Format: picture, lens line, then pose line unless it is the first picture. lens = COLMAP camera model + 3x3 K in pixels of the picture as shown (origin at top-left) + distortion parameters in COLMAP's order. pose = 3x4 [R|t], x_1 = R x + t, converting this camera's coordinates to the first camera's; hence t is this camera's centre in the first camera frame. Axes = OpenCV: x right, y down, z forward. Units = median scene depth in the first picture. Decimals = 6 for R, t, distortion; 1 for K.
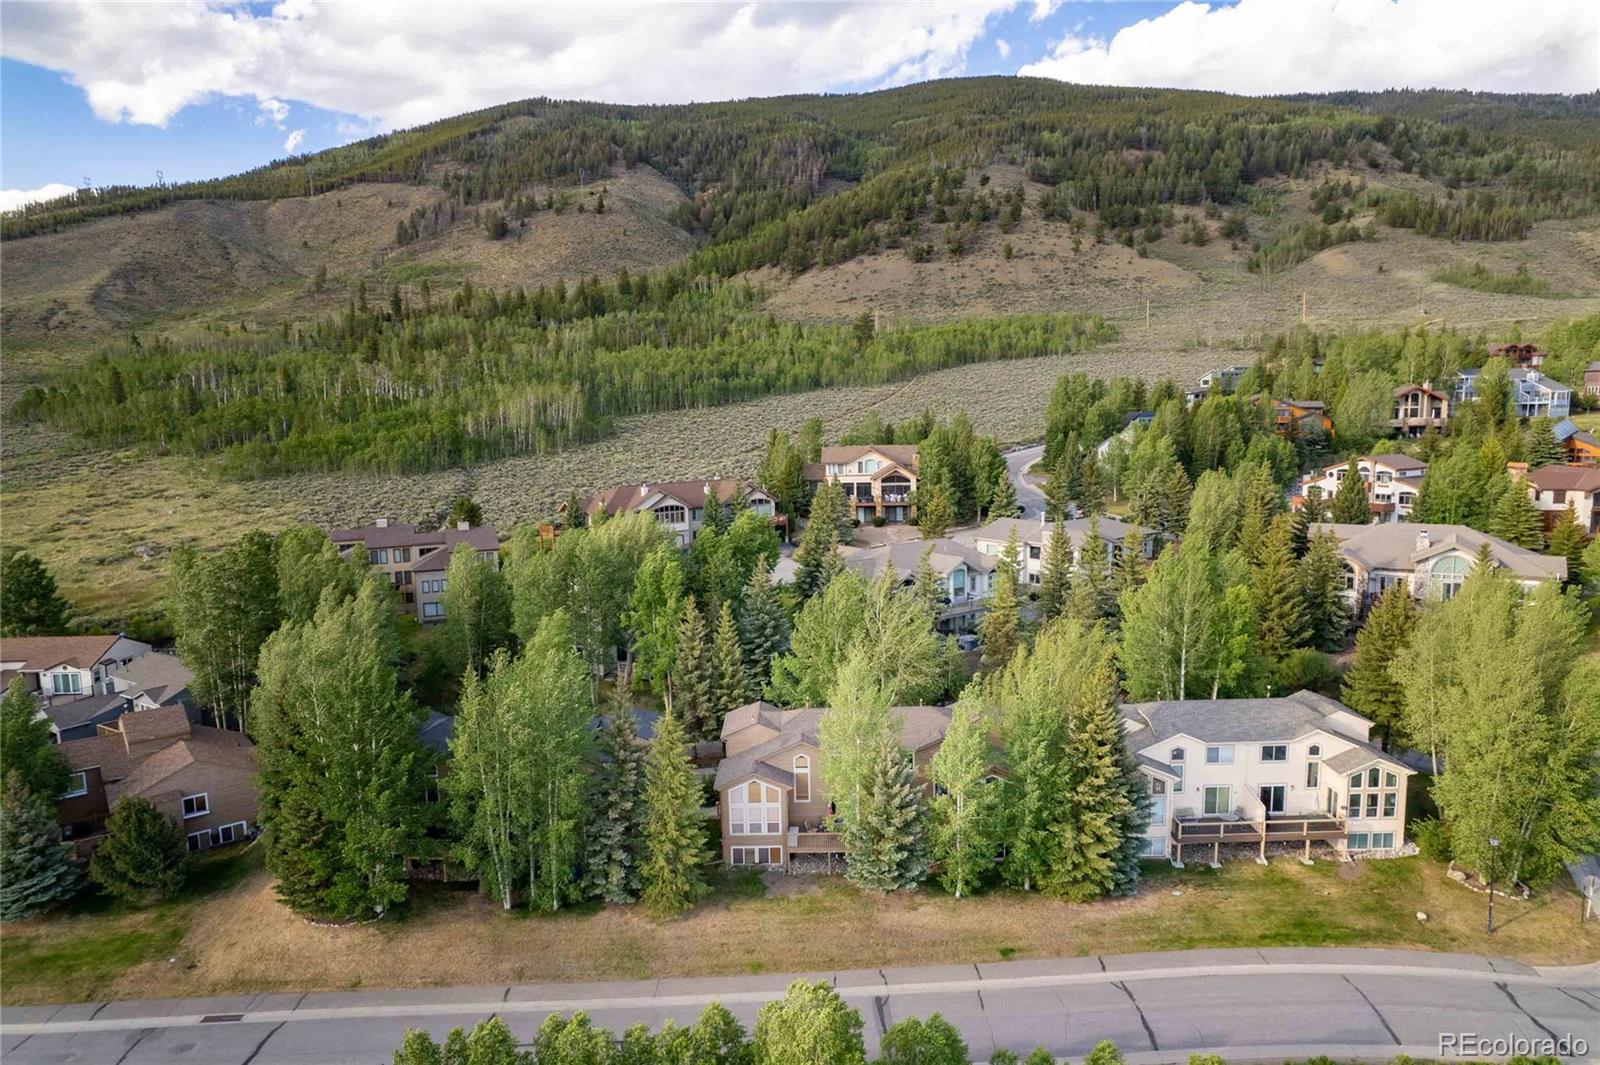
lens RADIAL K [[1037.0, 0, 800.0], [0, 1037.0, 532.5], [0, 0, 1]] dist [-0.078105, 0.065672]
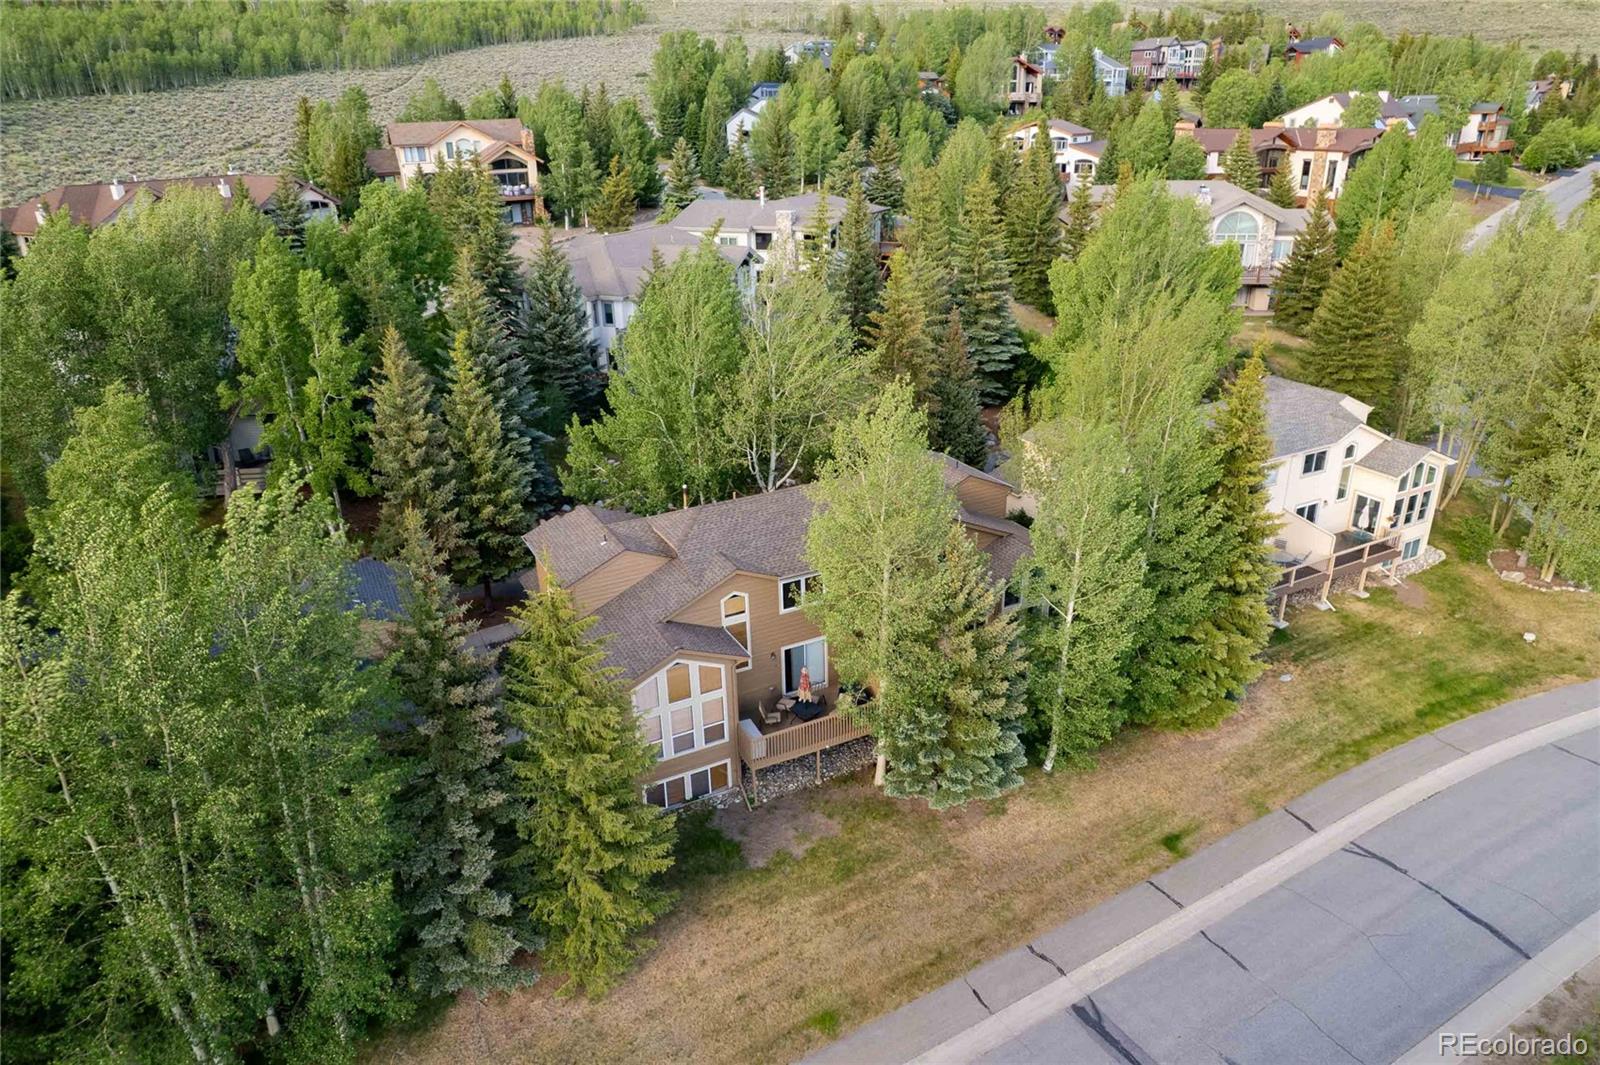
lens RADIAL K [[1033.5, 0, 801.5], [0, 1033.5, 543.9], [0, 0, 1]] dist [-0.081210, 0.078359]
pose [[0.881854, -0.185562, 0.433474, -0.197672], [0.064812, 0.958284, 0.278371, 0.042673], [-0.467047, -0.217388, 0.857094, 0.526951]]
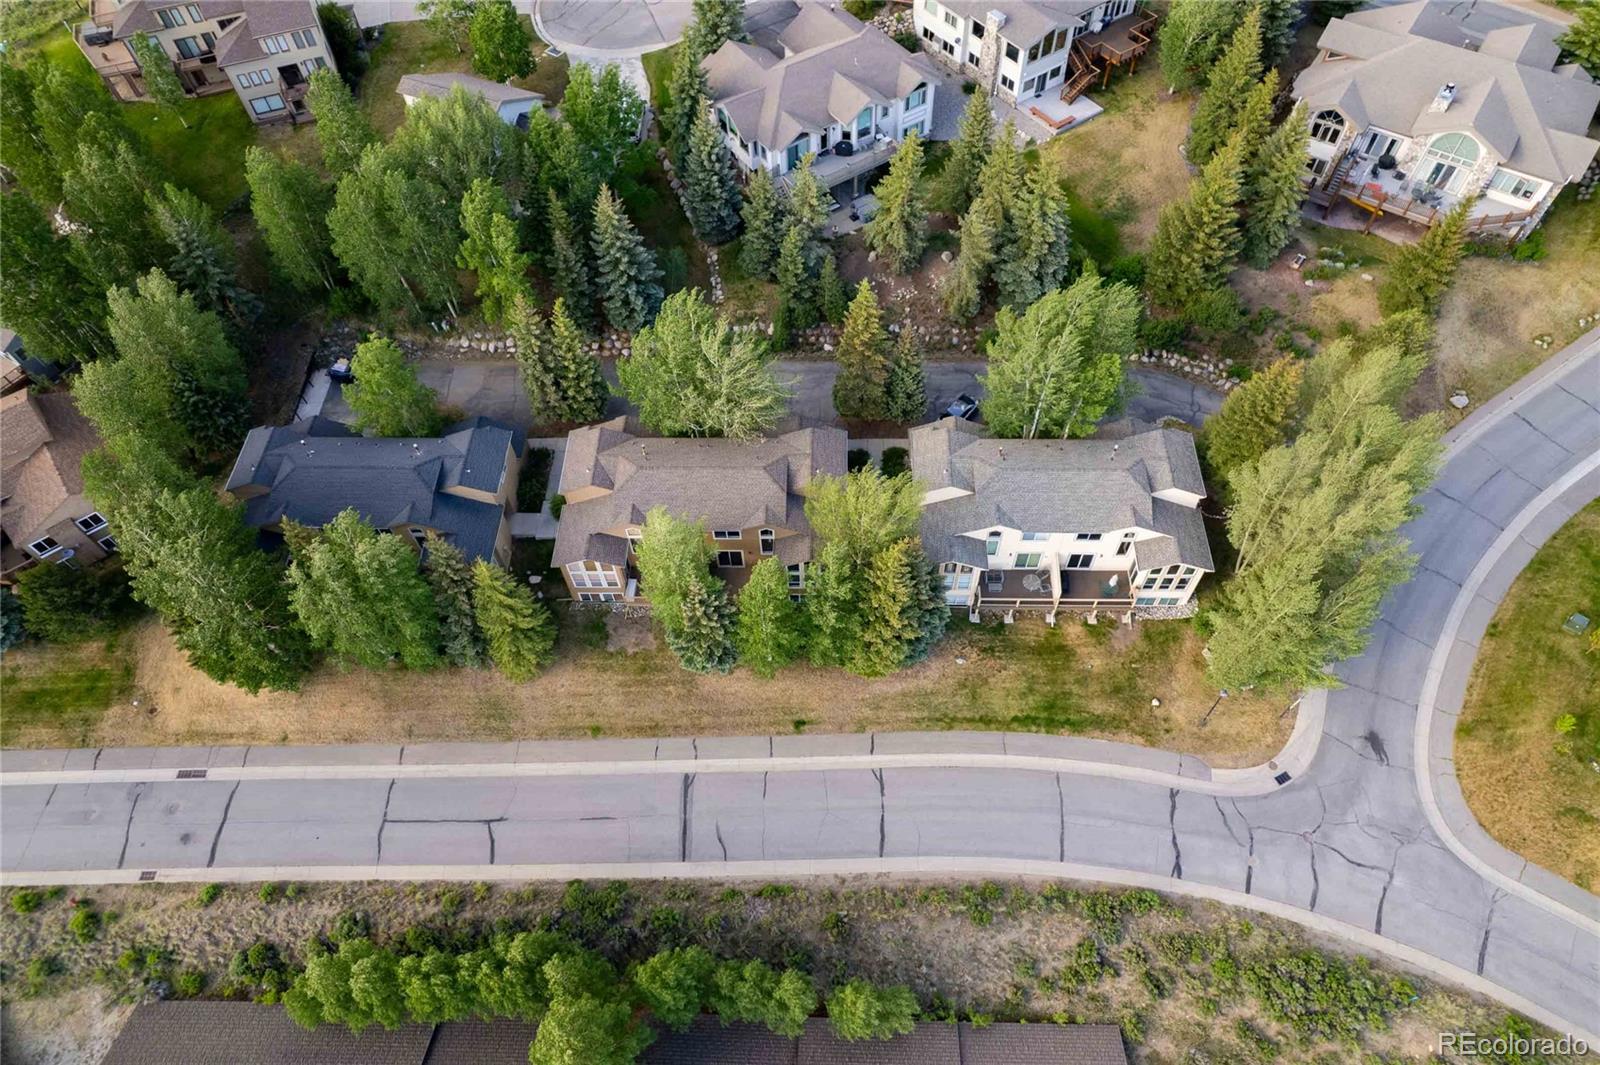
lens RADIAL K [[1033.5, 0, 801.5], [0, 1033.5, 543.9], [0, 0, 1]] dist [-0.081210, 0.078359]
pose [[0.999810, 0.013705, -0.013852, 0.187892], [0.001658, 0.648457, 0.761249, -0.571203], [0.019415, -0.761128, 0.648312, 0.314576]]
